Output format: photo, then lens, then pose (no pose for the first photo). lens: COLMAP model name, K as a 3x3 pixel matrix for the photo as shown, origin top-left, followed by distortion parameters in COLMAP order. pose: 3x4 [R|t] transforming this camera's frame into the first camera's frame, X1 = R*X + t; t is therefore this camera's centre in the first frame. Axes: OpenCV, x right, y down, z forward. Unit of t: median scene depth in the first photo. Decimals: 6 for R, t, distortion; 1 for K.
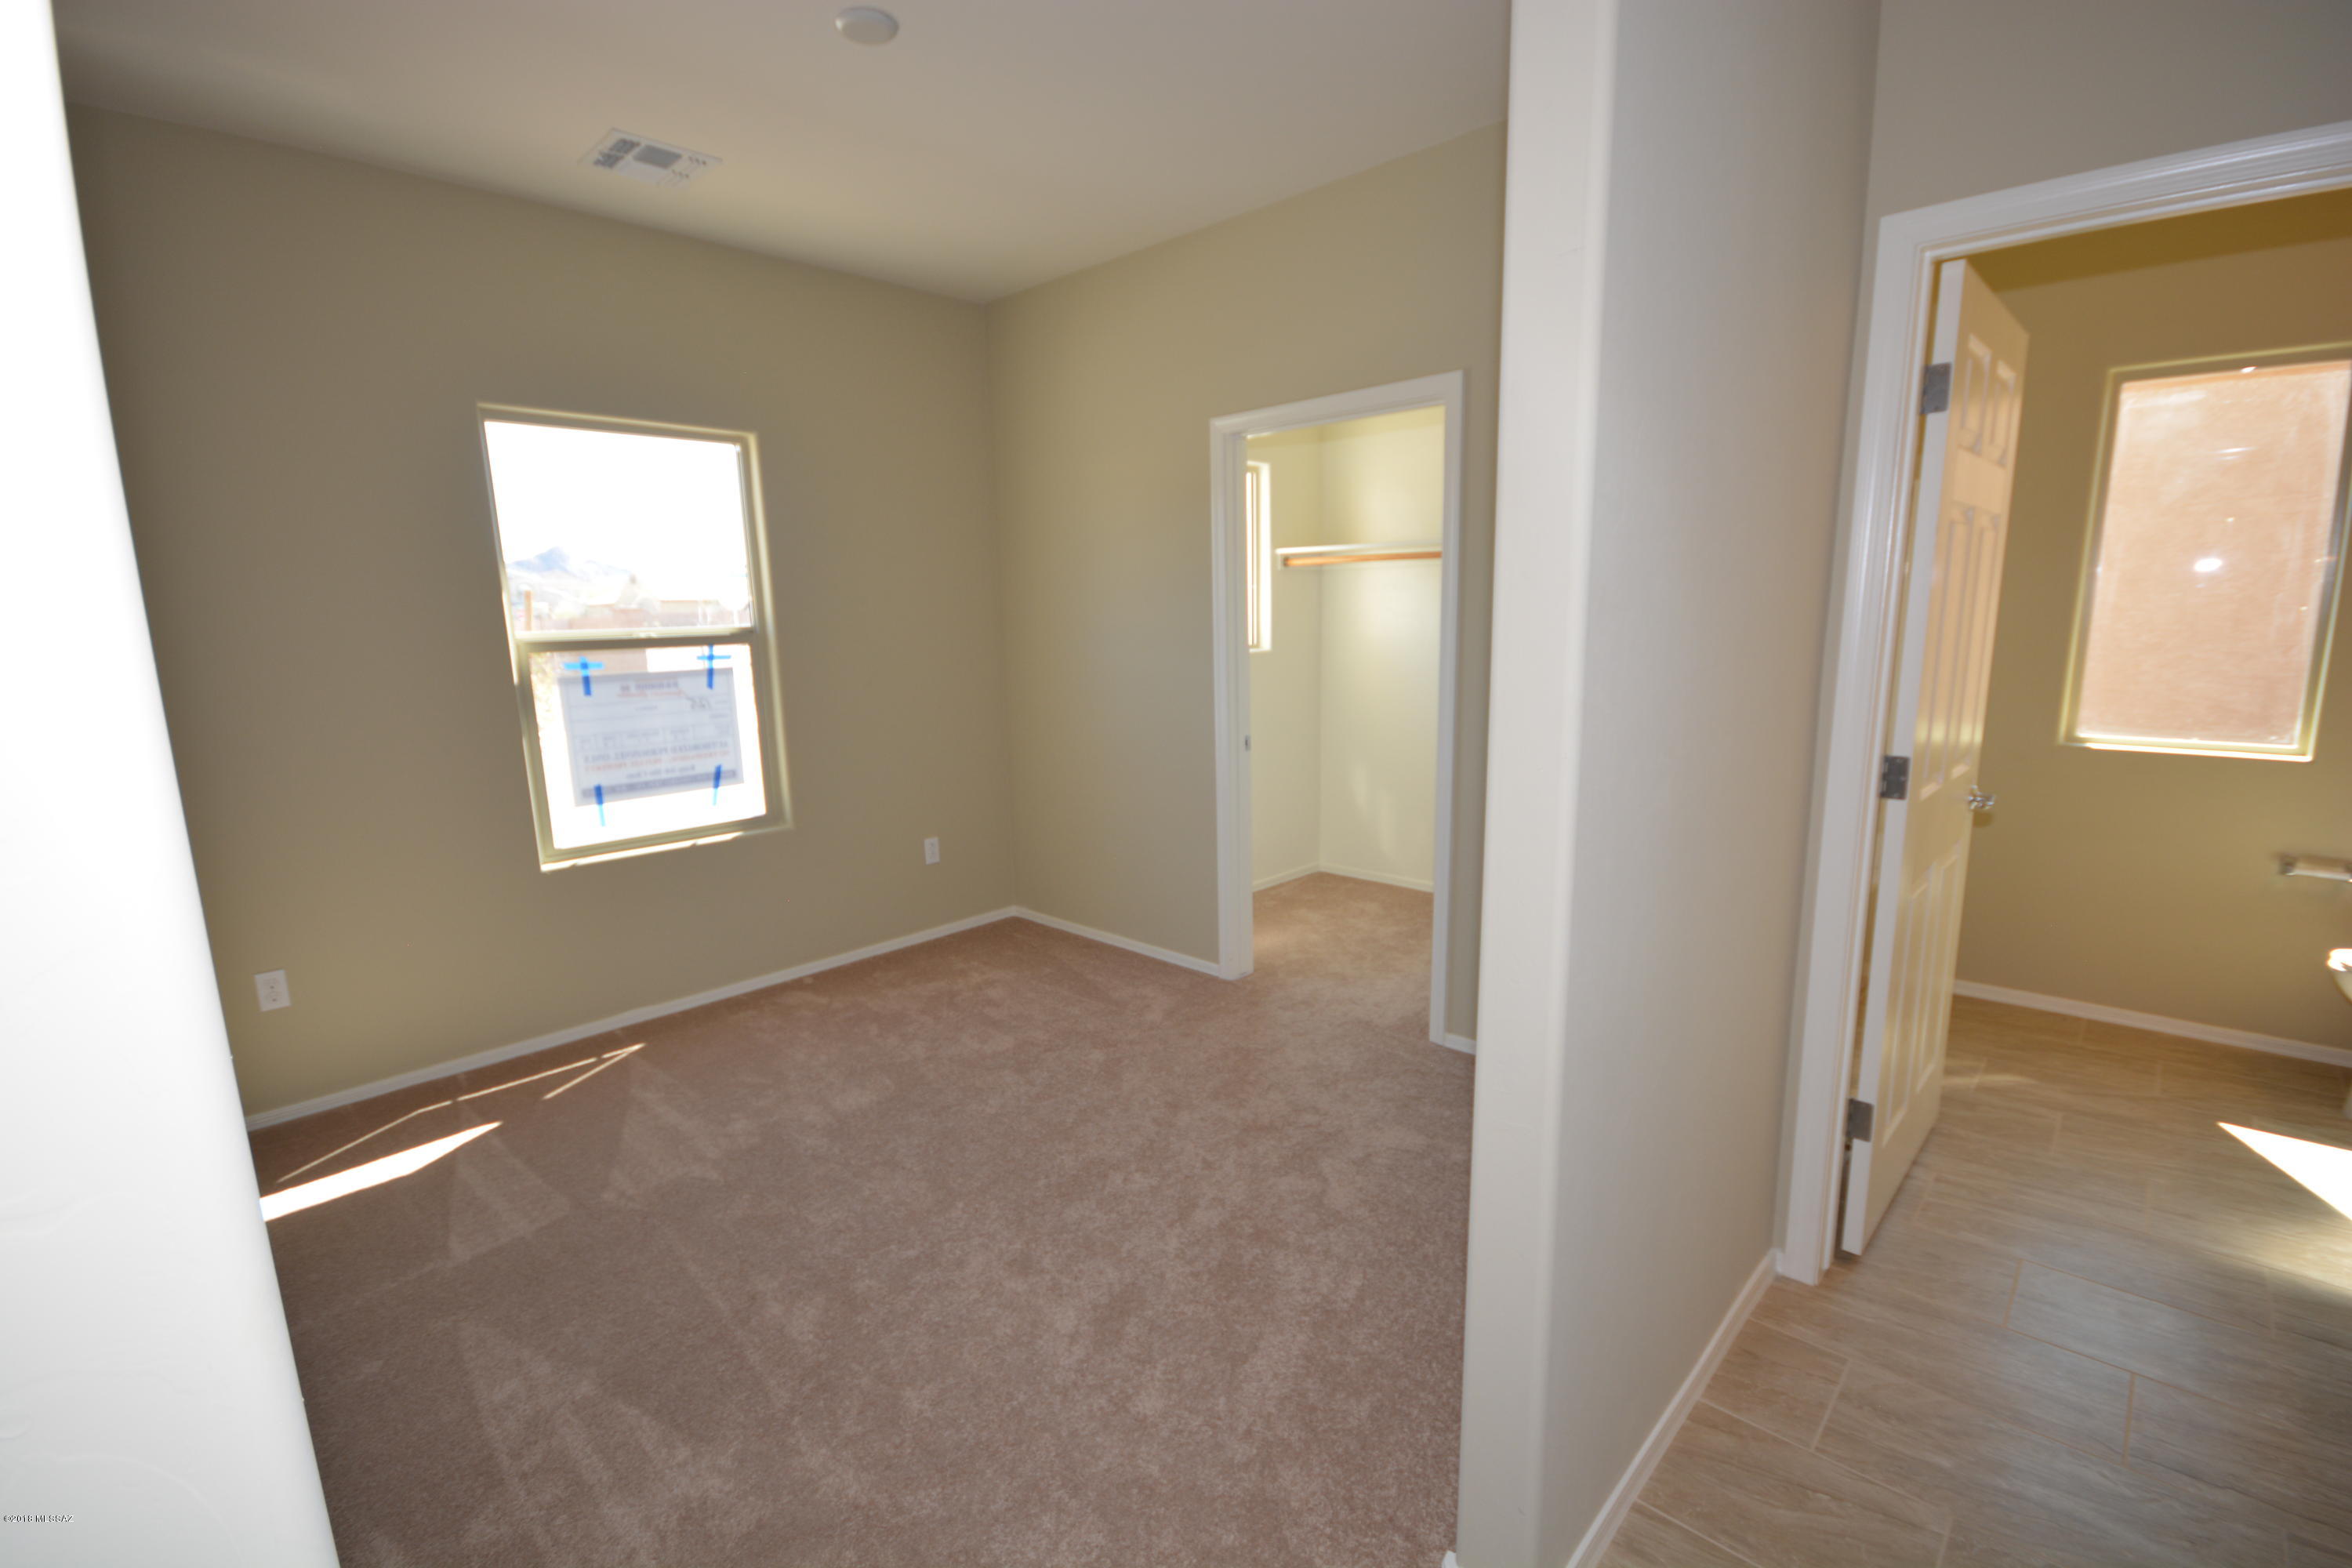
lens RADIAL K [[1047.8, 0, 1171.9], [0, 1047.8, 789.6], [0, 0, 1]] dist [0.000768, -0.000401]
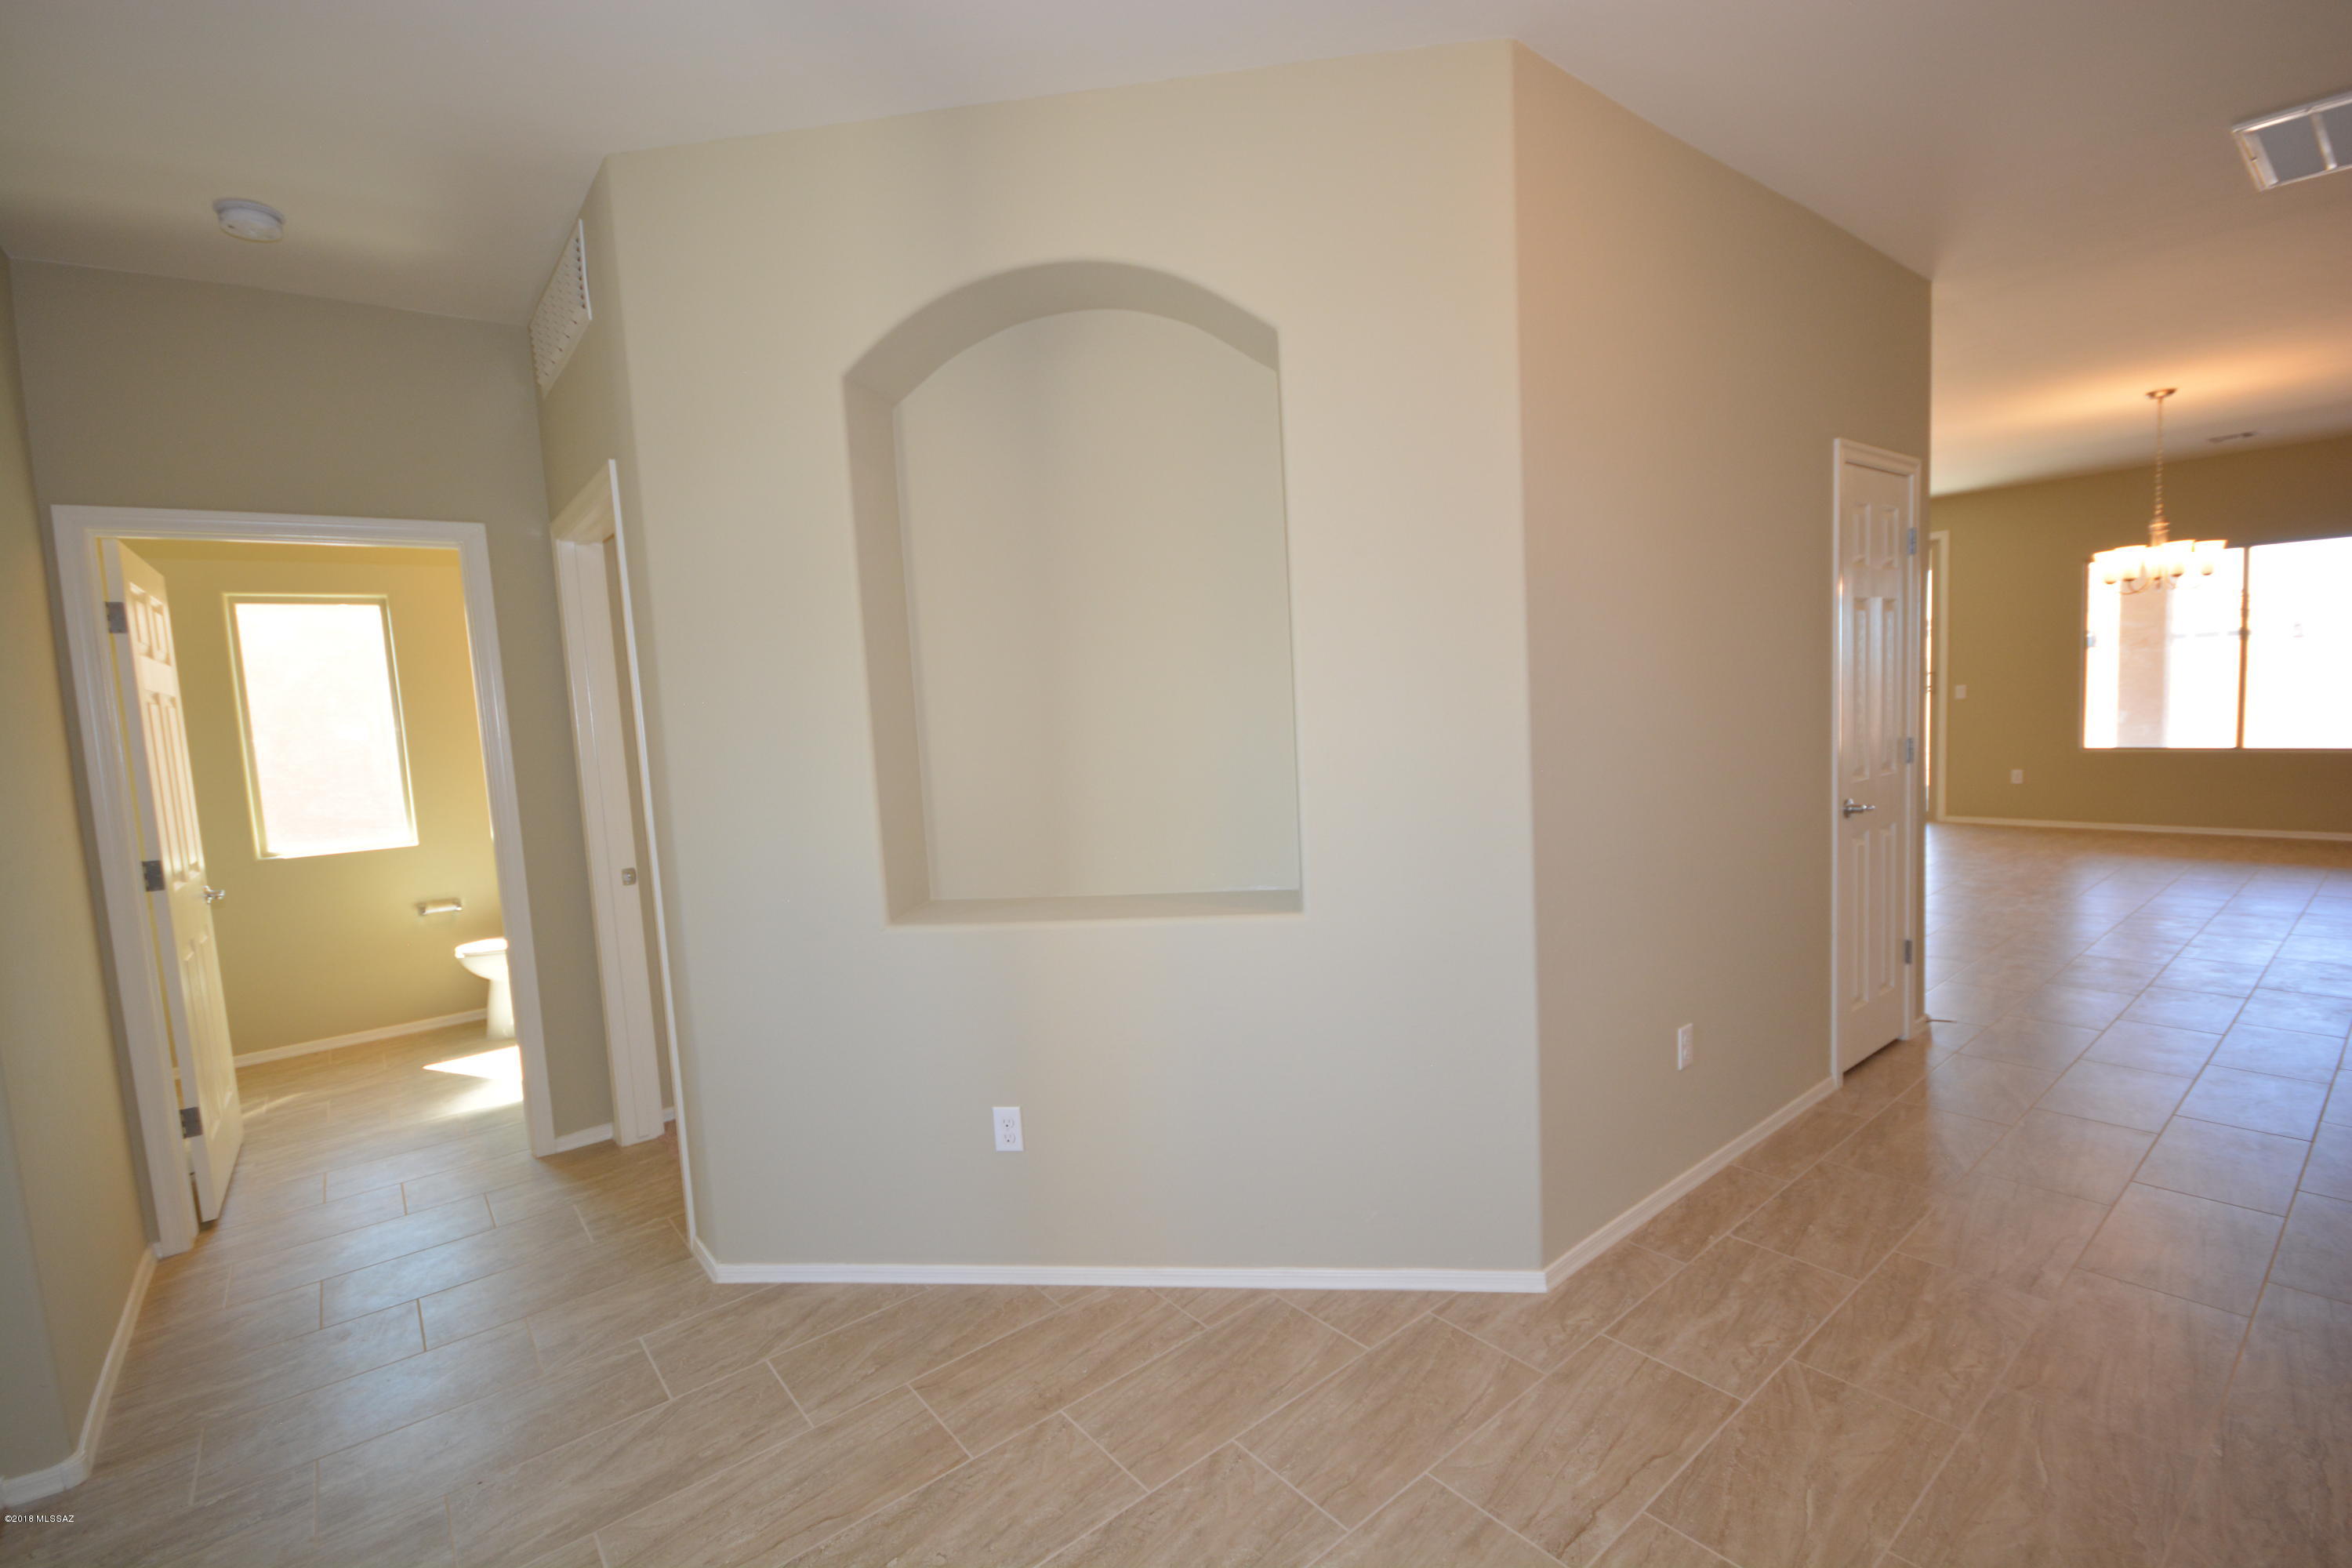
lens RADIAL K [[1047.8, 0, 1171.9], [0, 1047.8, 789.6], [0, 0, 1]] dist [0.000768, -0.000401]
pose [[0.133248, -0.081503, 0.987726, -0.386261], [0.224919, 0.973096, 0.049953, 0.081032], [-0.965223, 0.215502, 0.147995, -0.423613]]
